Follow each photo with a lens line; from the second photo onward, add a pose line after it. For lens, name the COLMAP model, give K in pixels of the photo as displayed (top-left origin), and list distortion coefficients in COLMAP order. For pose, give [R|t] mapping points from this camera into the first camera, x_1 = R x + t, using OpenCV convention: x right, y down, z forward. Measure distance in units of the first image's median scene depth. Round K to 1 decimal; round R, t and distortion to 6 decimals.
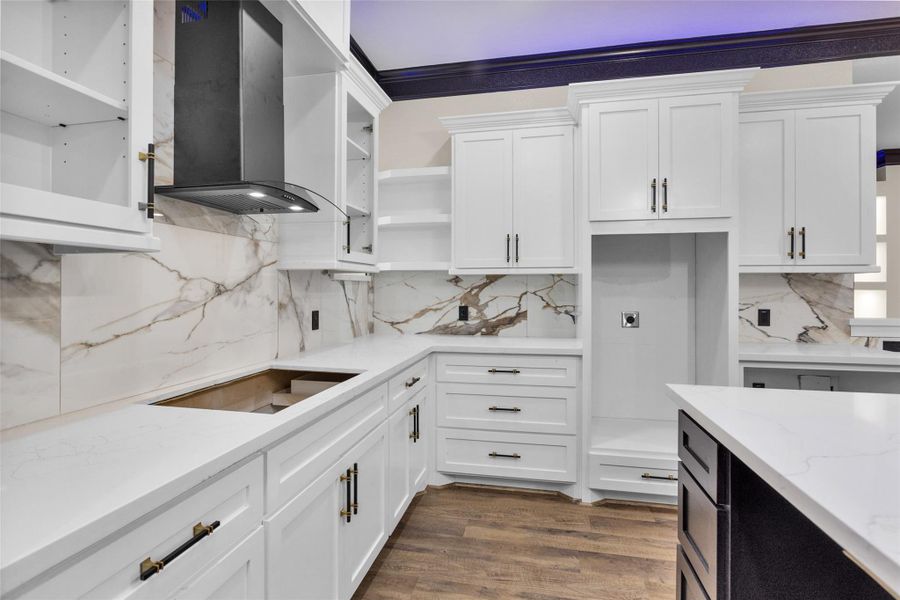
lens RADIAL K [[416.6, 0, 446.9], [0, 416.6, 287.7], [0, 0, 1]] dist [-0.003321, -0.000260]
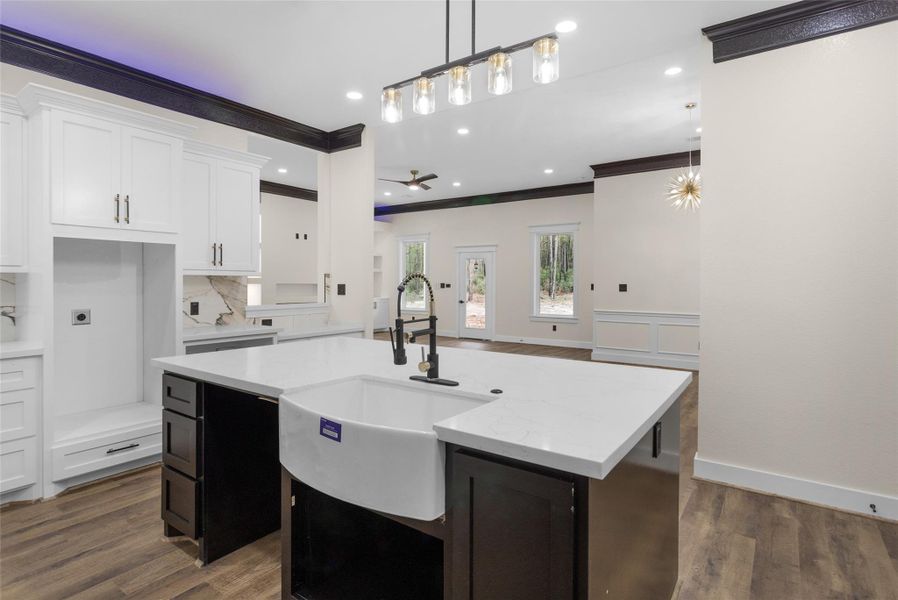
lens RADIAL K [[451.8, 0, 448.7], [0, 451.8, 292.0], [0, 0, 1]] dist [-0.001060, -0.000437]
pose [[0.350487, -0.016898, 0.936415, -0.330137], [-0.010514, 0.999703, 0.021975, -0.022832], [-0.936509, -0.017547, 0.350205, -0.283593]]
